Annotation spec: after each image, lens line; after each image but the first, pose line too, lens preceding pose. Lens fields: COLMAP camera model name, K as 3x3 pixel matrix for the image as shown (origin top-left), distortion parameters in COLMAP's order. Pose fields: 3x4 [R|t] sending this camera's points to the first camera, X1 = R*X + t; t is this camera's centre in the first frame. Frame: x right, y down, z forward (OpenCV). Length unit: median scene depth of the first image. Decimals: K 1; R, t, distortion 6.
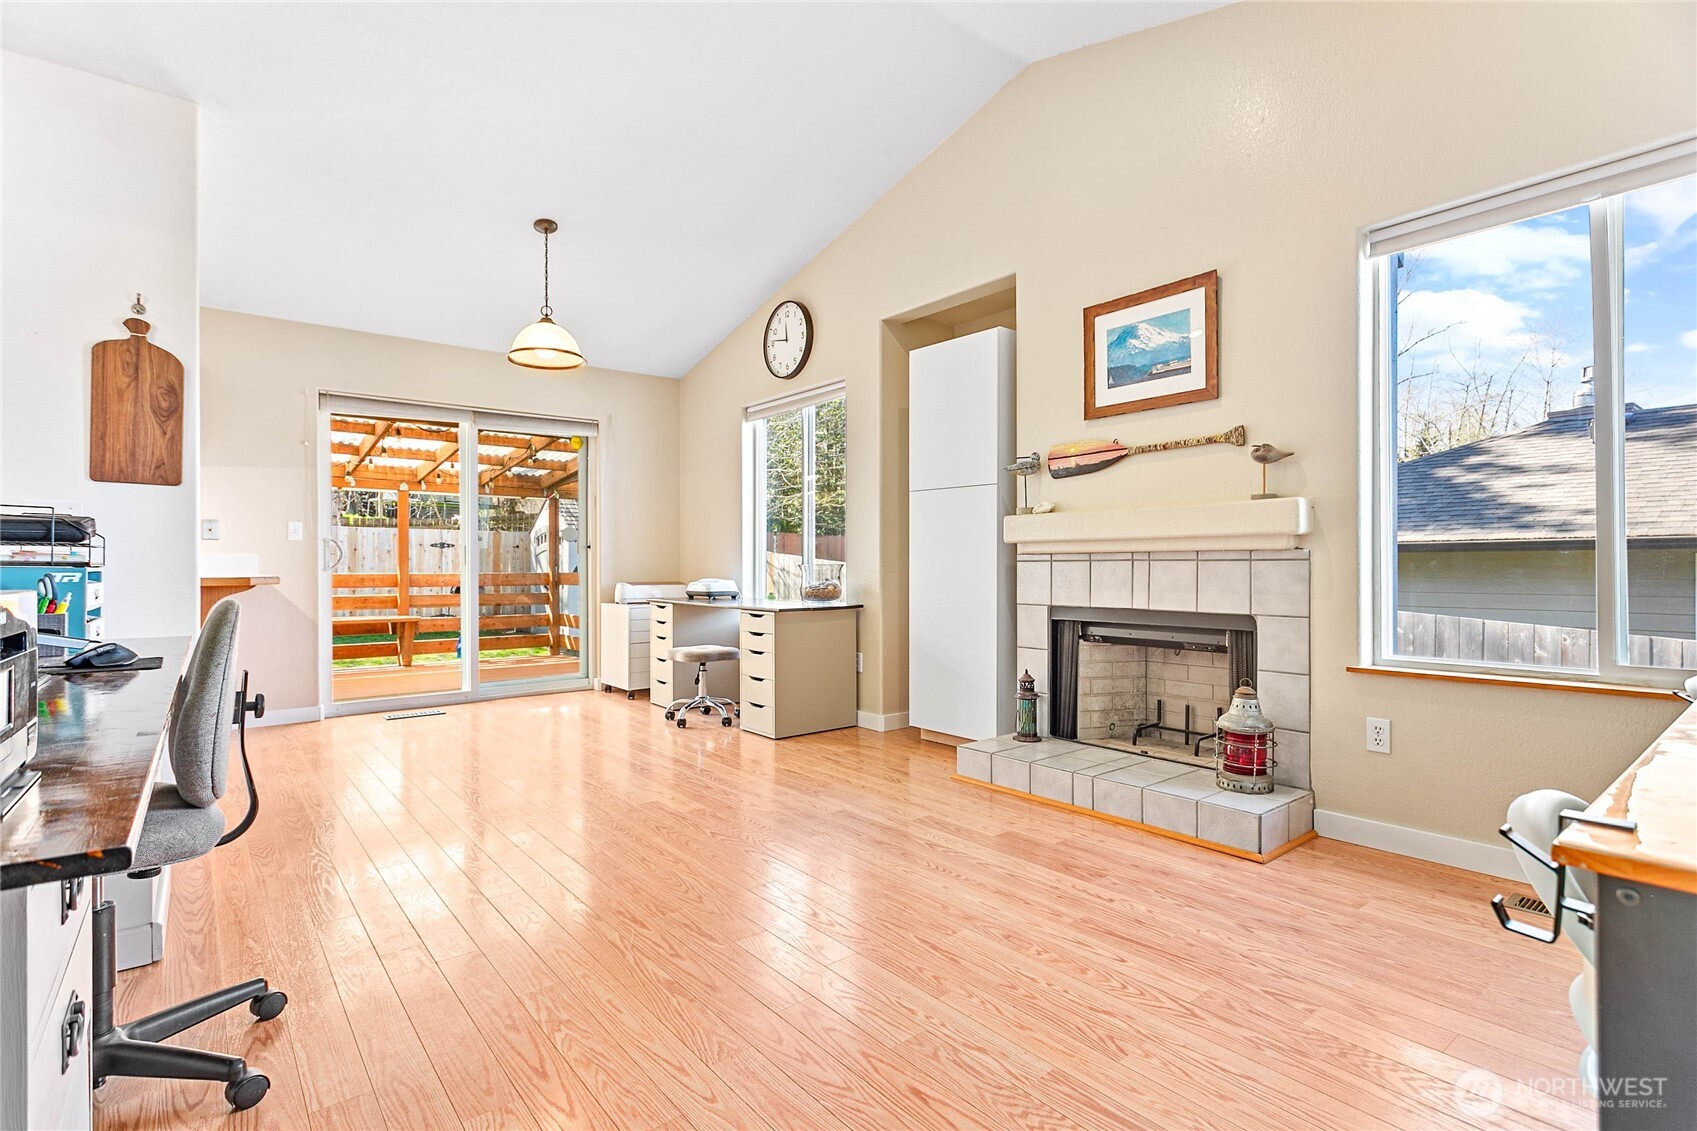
lens RADIAL K [[810.2, 0, 844.5], [0, 810.2, 564.1], [0, 0, 1]] dist [0.000876, 0.000258]
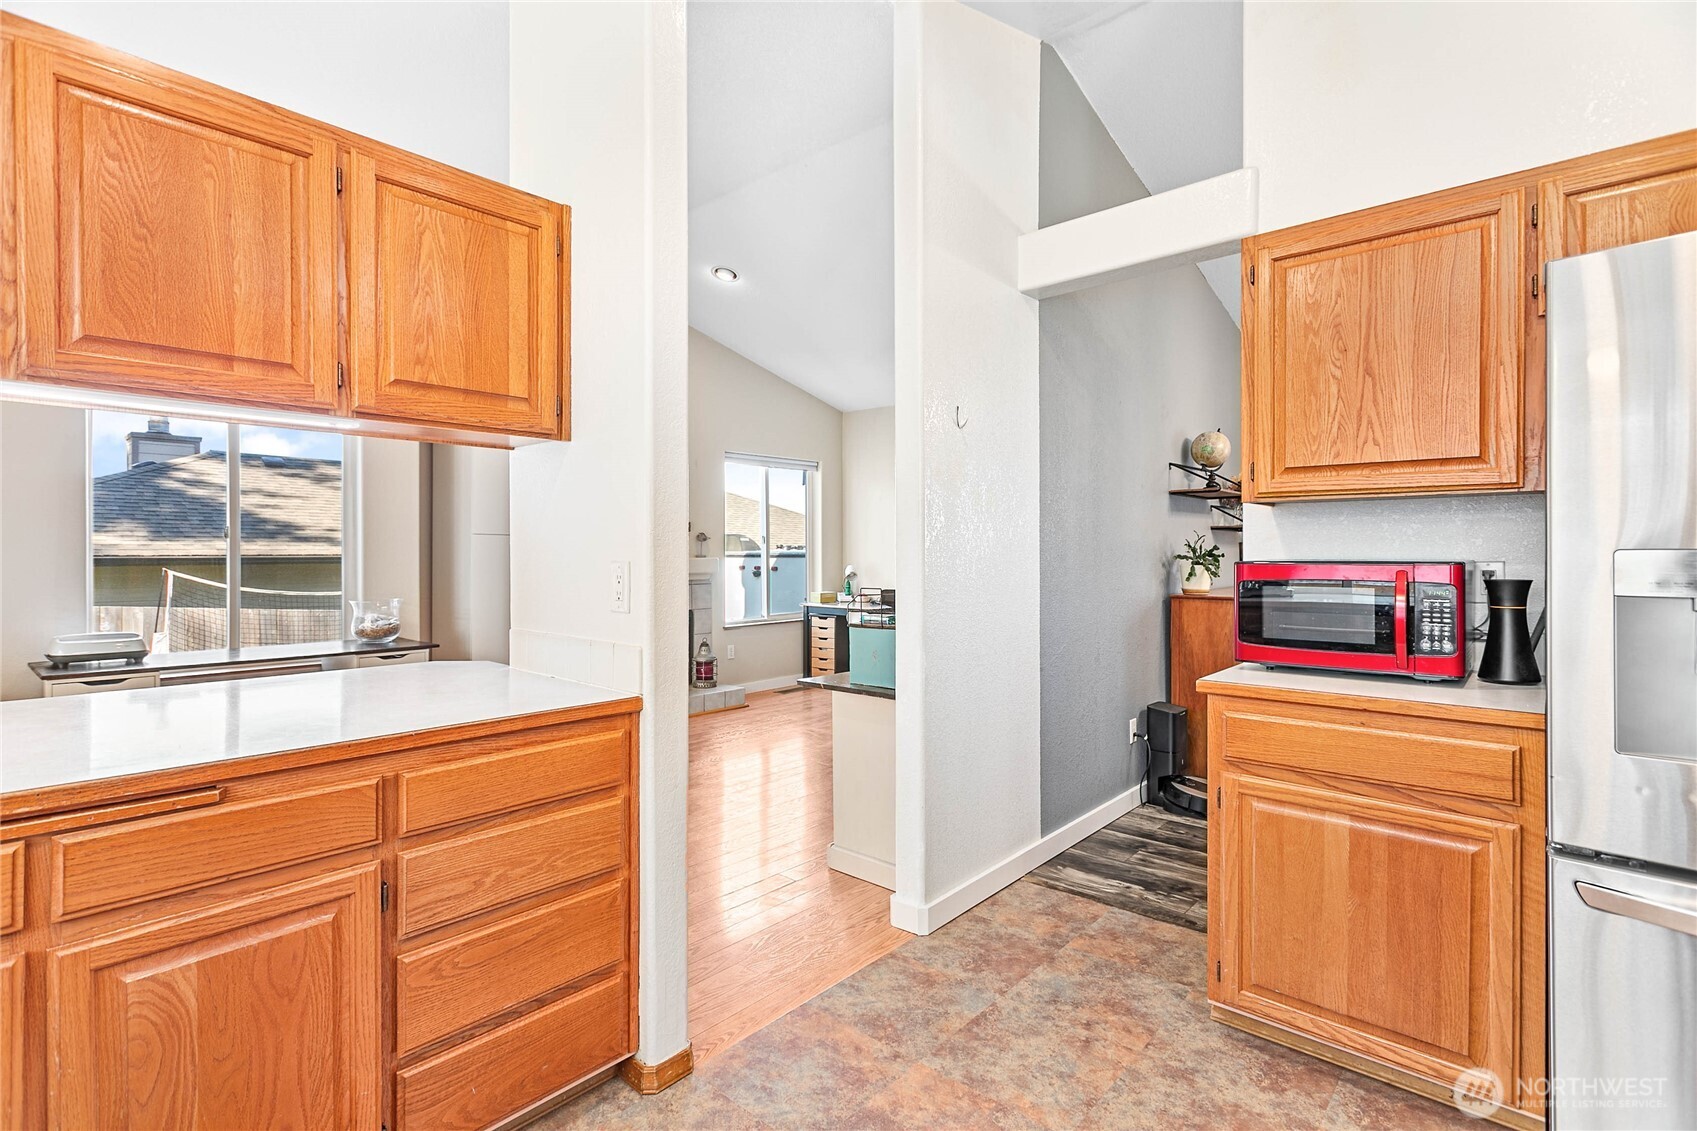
lens RADIAL K [[805.4, 0, 846.0], [0, 805.4, 553.7], [0, 0, 1]] dist [0.002454, 0.000667]
pose [[-0.155200, -0.000103, 0.987883, -1.508298], [0.000199, 1.000000, 0.000136, -0.078436], [-0.987883, 0.000218, -0.155200, 0.820212]]
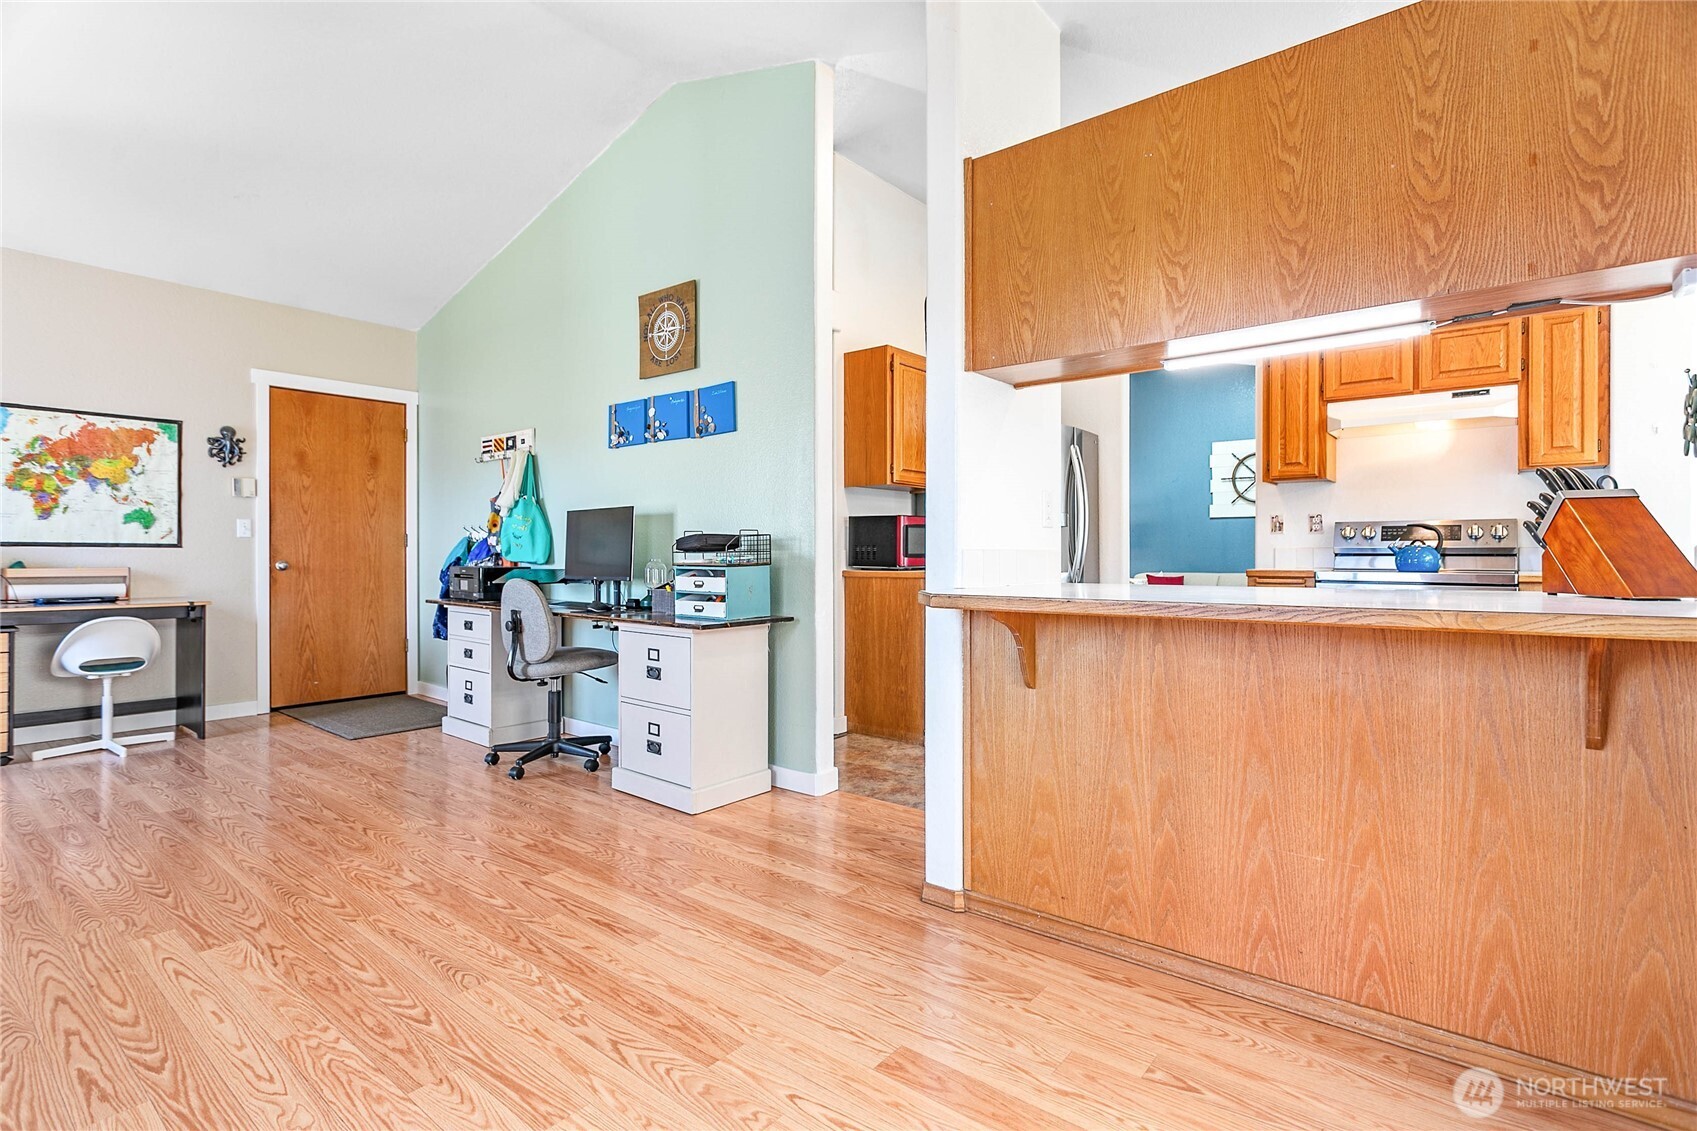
lens RADIAL K [[813.7, 0, 840.0], [0, 813.7, 555.1], [0, 0, 1]] dist [0.003214, 0.000785]
pose [[-0.980367, 0.002932, -0.197159, -0.566284], [0.002709, 0.999995, 0.001403, -0.012531], [0.197162, 0.000841, -0.980371, 1.638708]]
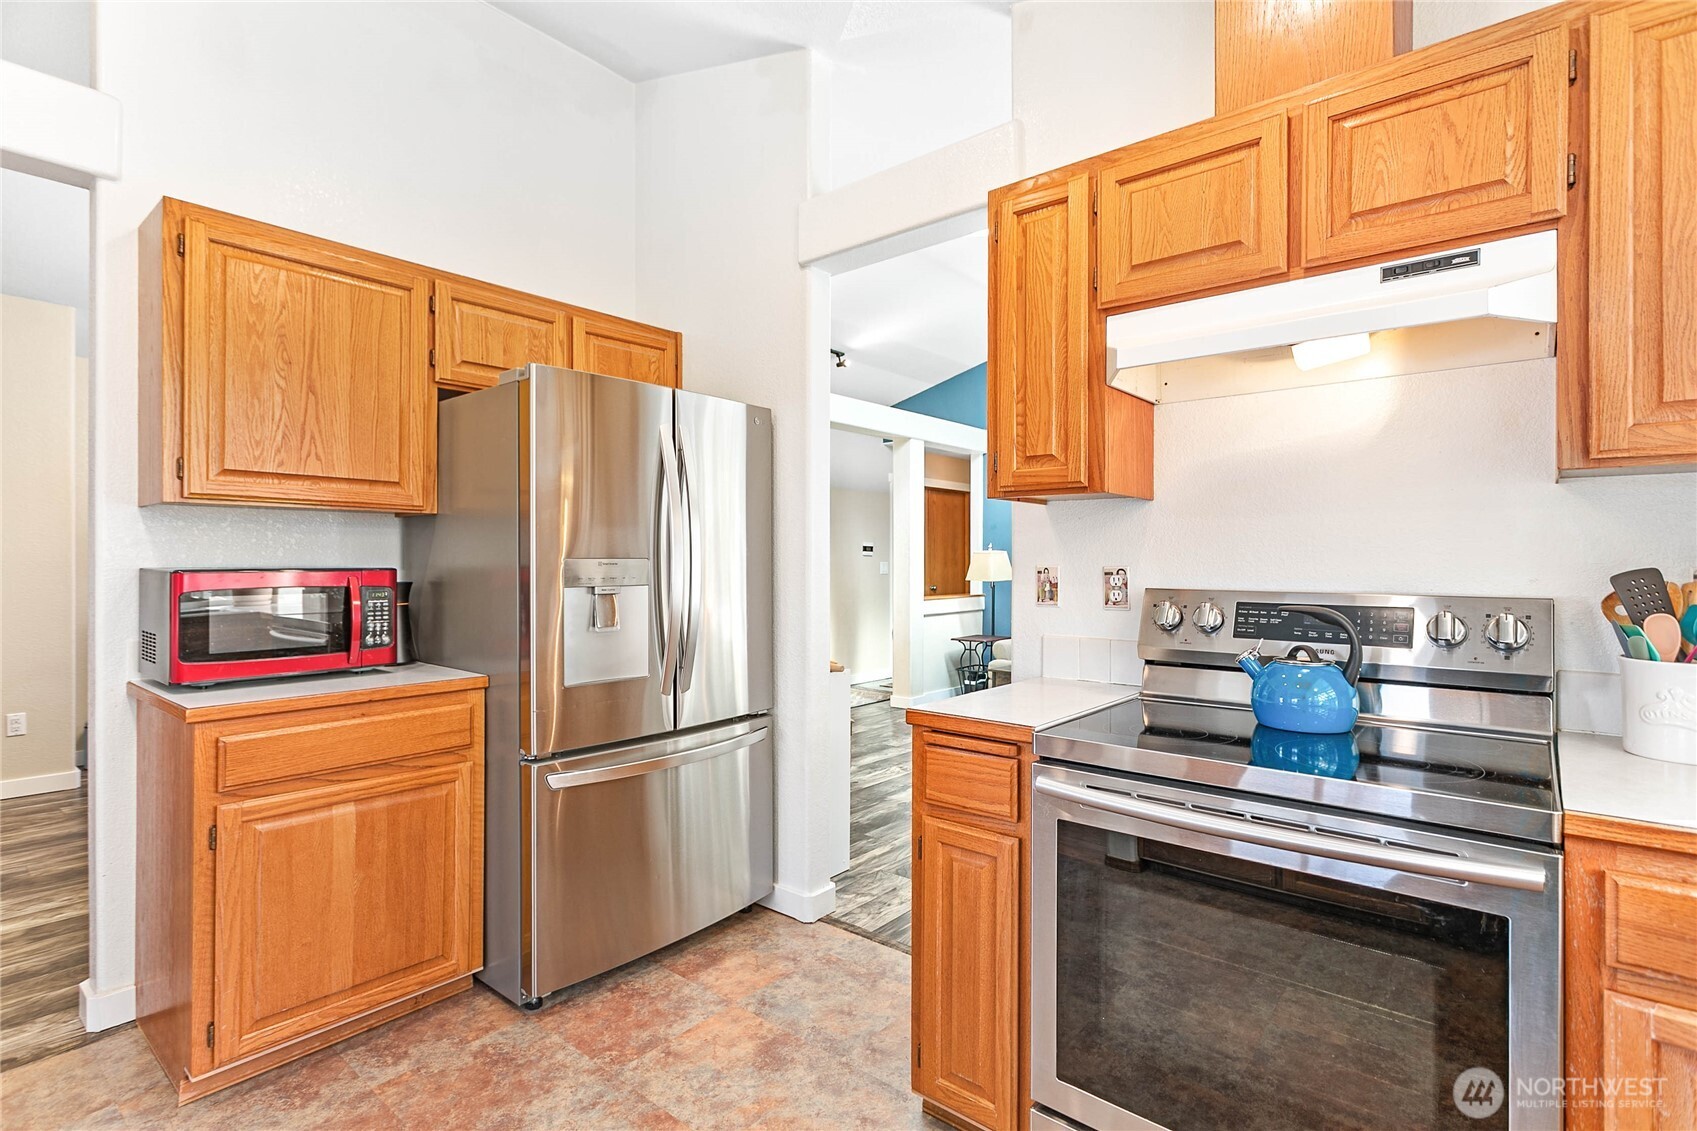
lens RADIAL K [[820.5, 0, 849.8], [0, 820.5, 560.5], [0, 0, 1]] dist [0.001132, 0.000363]
pose [[-0.982094, 0.001218, -0.188388, -1.239204], [0.001582, 0.999997, -0.001782, -0.076933], [0.188386, -0.002048, -0.982093, 1.090173]]
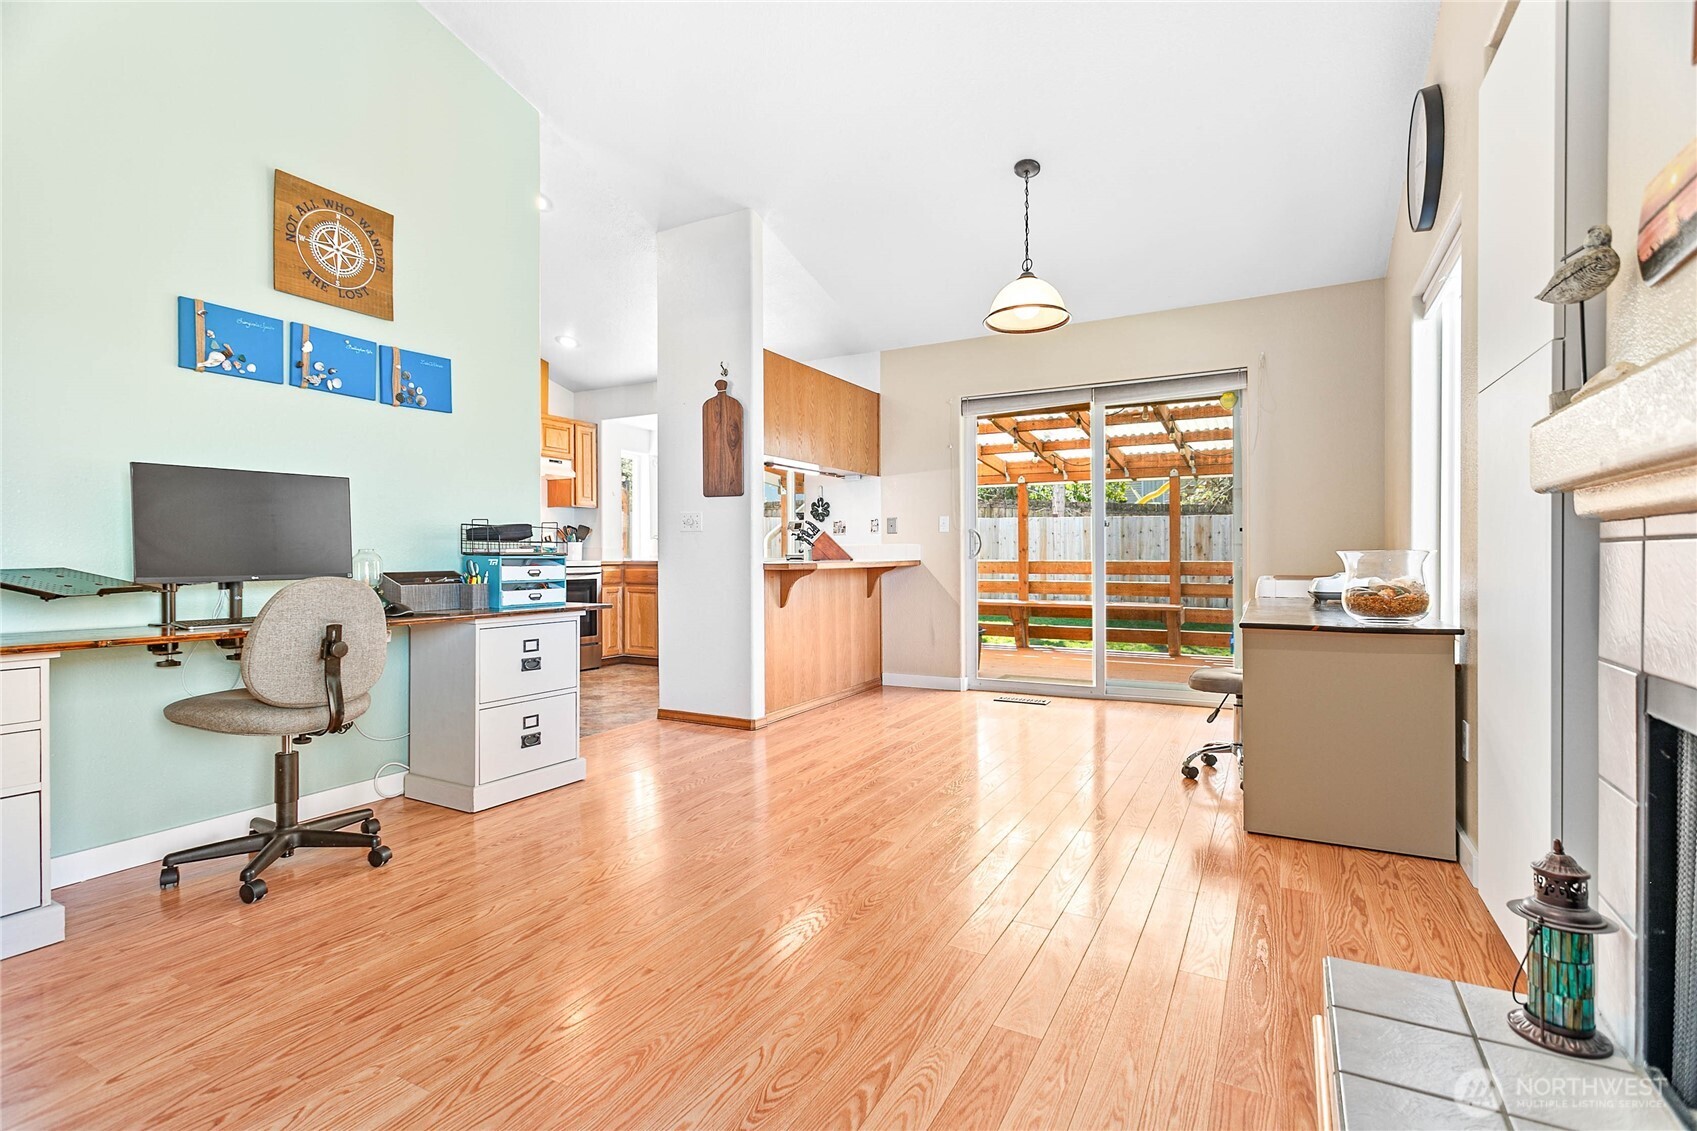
lens RADIAL K [[801.6, 0, 848.9], [0, 801.6, 561.6], [0, 0, 1]] dist [0.002985, -0.000429]
pose [[0.380136, 0.007912, -0.924897, 0.473510], [0.004051, 0.999940, 0.010220, 0.000960], [0.924922, -0.007632, 0.380081, 0.625280]]
